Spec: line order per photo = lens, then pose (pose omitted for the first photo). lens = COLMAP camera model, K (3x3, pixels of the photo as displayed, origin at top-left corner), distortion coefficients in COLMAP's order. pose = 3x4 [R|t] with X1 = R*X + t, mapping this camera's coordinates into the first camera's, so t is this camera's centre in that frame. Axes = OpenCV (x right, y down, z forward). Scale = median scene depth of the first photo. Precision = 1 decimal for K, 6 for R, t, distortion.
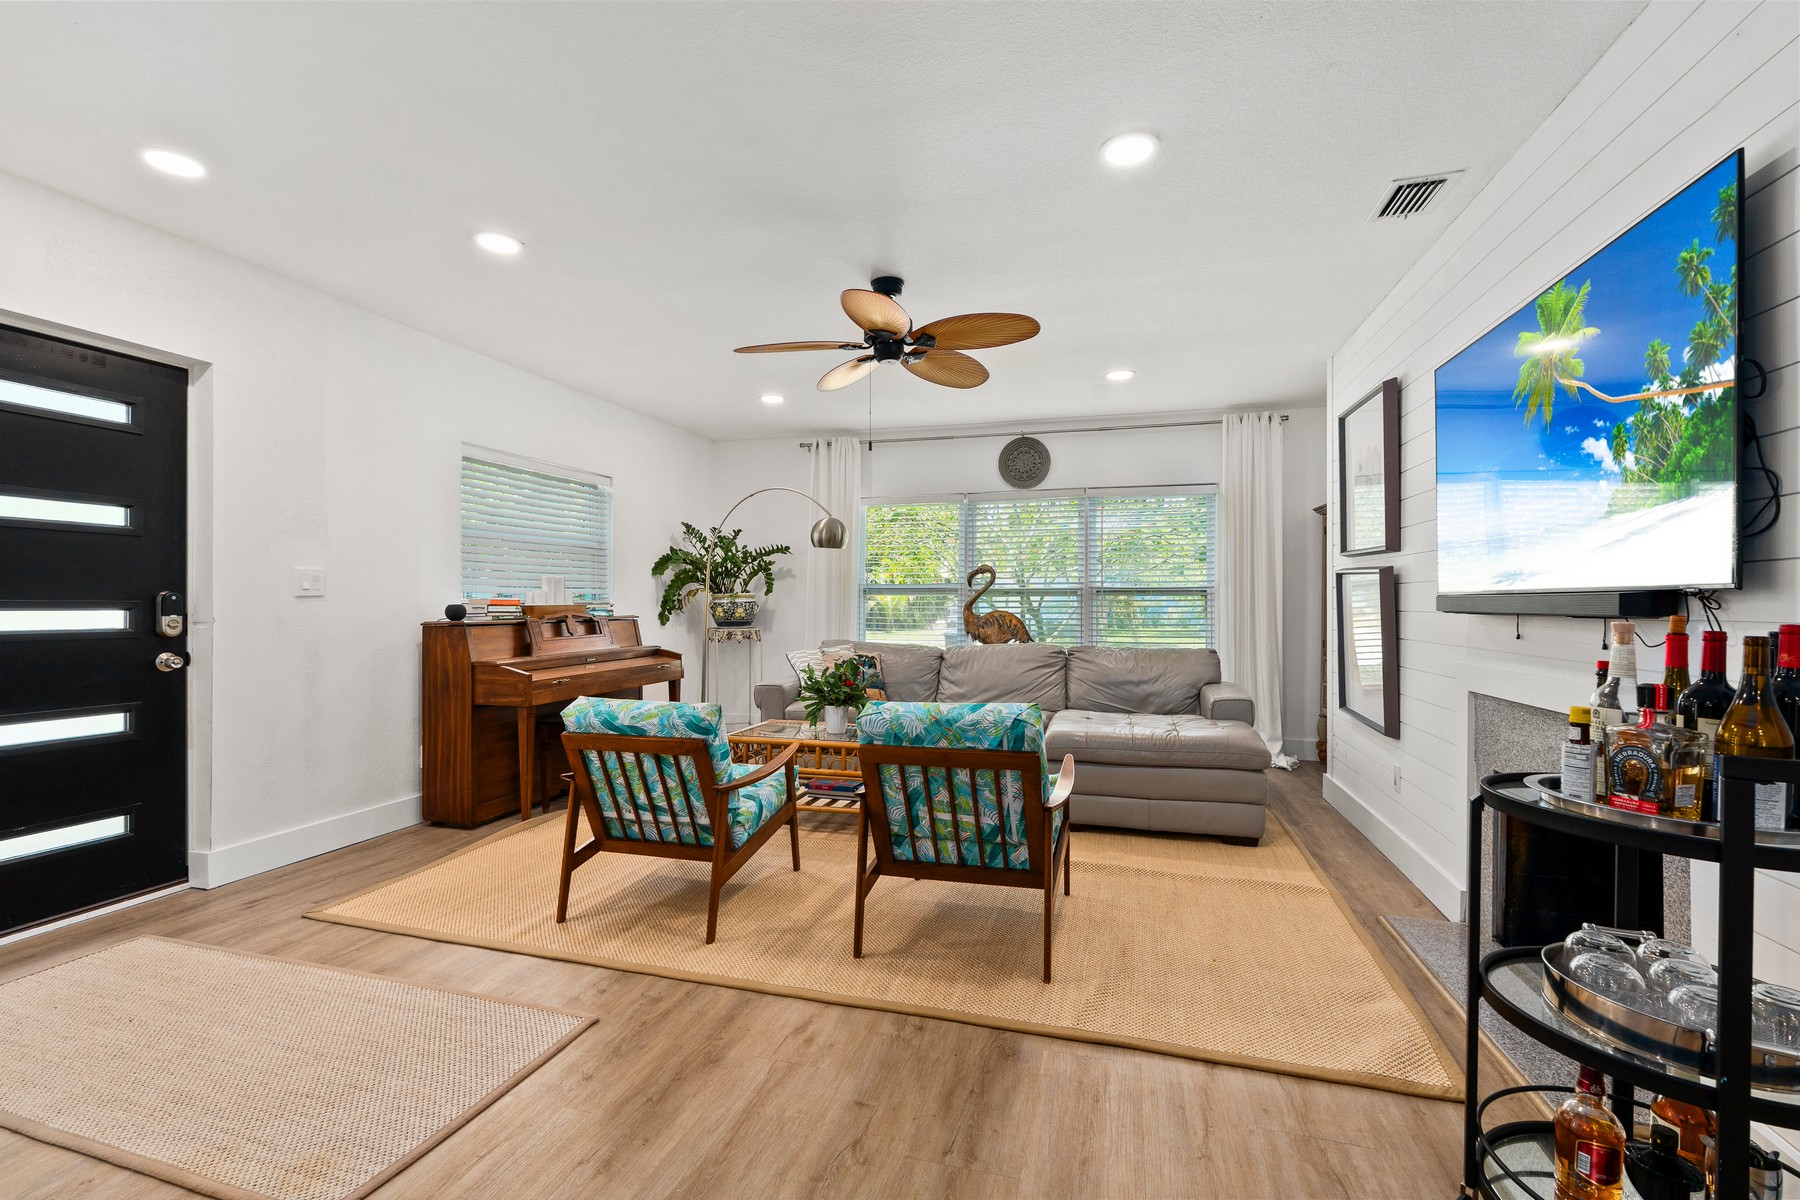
lens RADIAL K [[782.7, 0, 890.6], [0, 782.7, 602.2], [0, 0, 1]] dist [-0.008037, 0.002416]
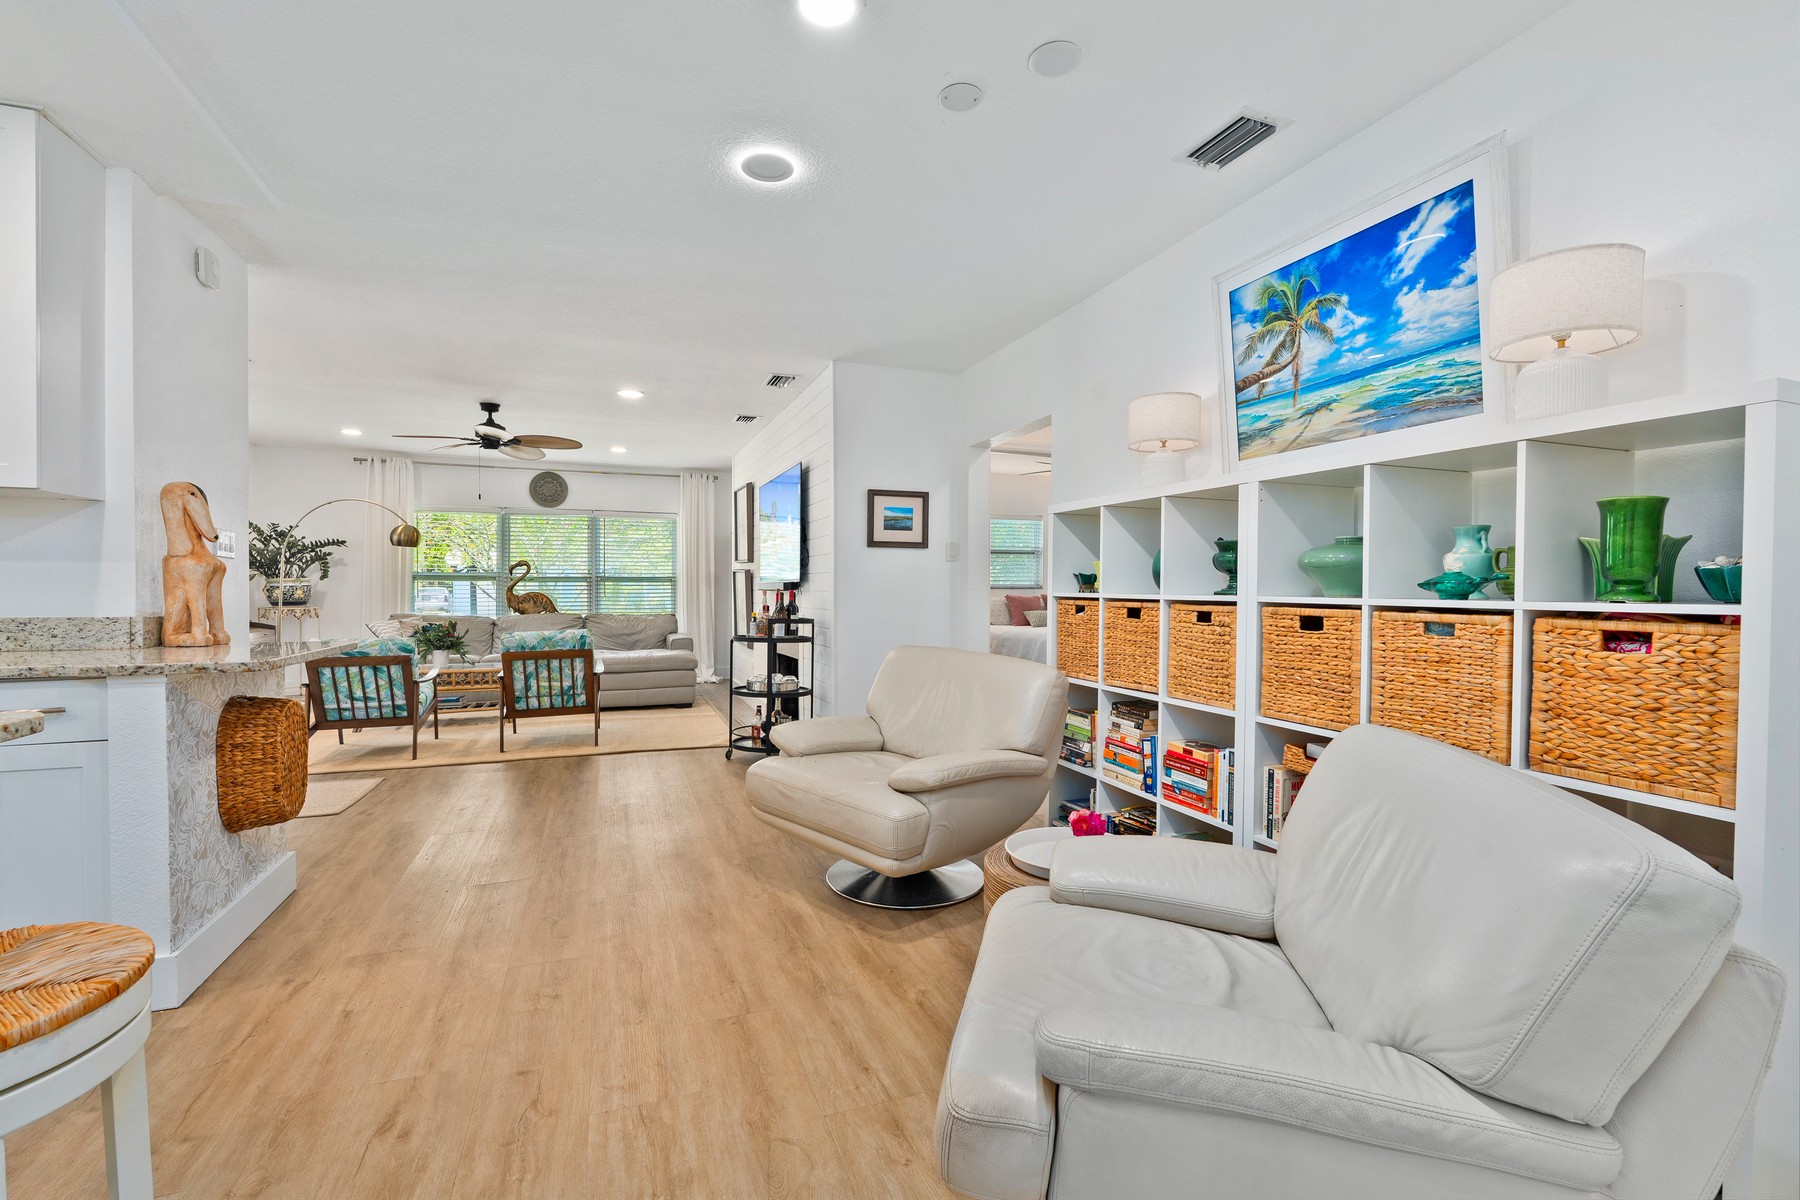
lens RADIAL K [[782.7, 0, 896.5], [0, 782.7, 598.5], [0, 0, 1]] dist [-0.008037, 0.002416]
pose [[0.797947, -0.007031, 0.602687, -0.337425], [-0.000848, 0.999918, 0.012787, 0.006814], [-0.602728, -0.010714, 0.797875, -0.967812]]
